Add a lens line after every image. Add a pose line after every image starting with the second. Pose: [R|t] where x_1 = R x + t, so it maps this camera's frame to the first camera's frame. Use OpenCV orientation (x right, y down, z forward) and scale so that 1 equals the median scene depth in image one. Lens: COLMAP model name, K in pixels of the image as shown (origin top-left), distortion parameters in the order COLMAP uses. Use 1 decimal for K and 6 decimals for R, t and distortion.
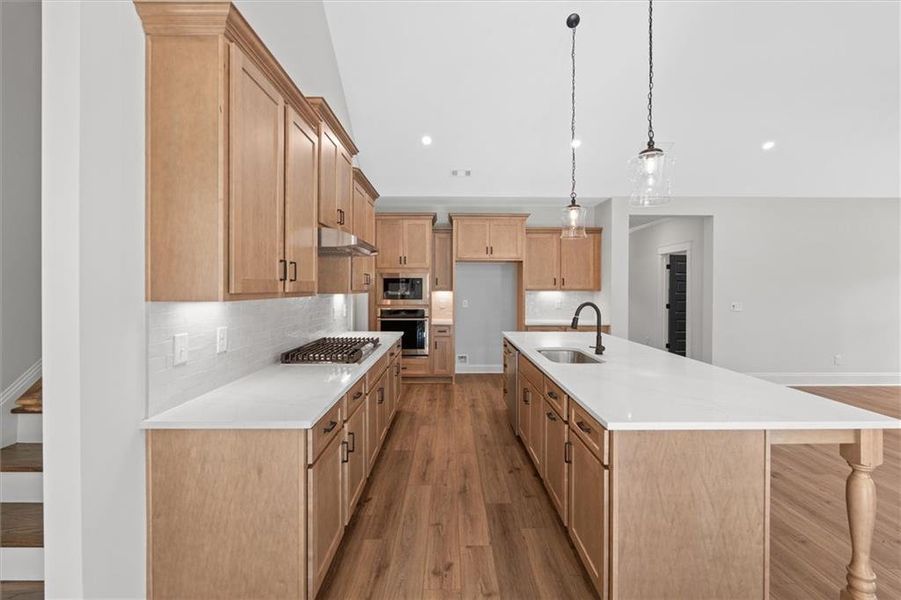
lens RADIAL K [[395.9, 0, 455.3], [0, 395.9, 288.7], [0, 0, 1]] dist [0.001618, 0.000371]
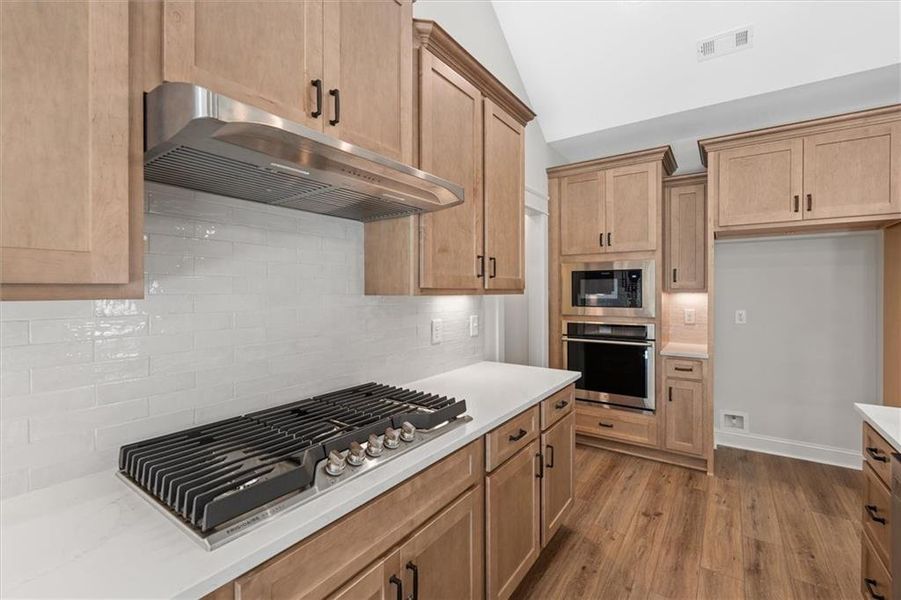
lens RADIAL K [[395.9, 0, 455.3], [0, 395.9, 288.7], [0, 0, 1]] dist [0.001618, 0.000371]
pose [[0.813831, -0.000746, -0.581100, 0.025964], [-0.002463, 0.999986, -0.004734, 0.003864], [0.581096, 0.005284, 0.813818, 0.399498]]
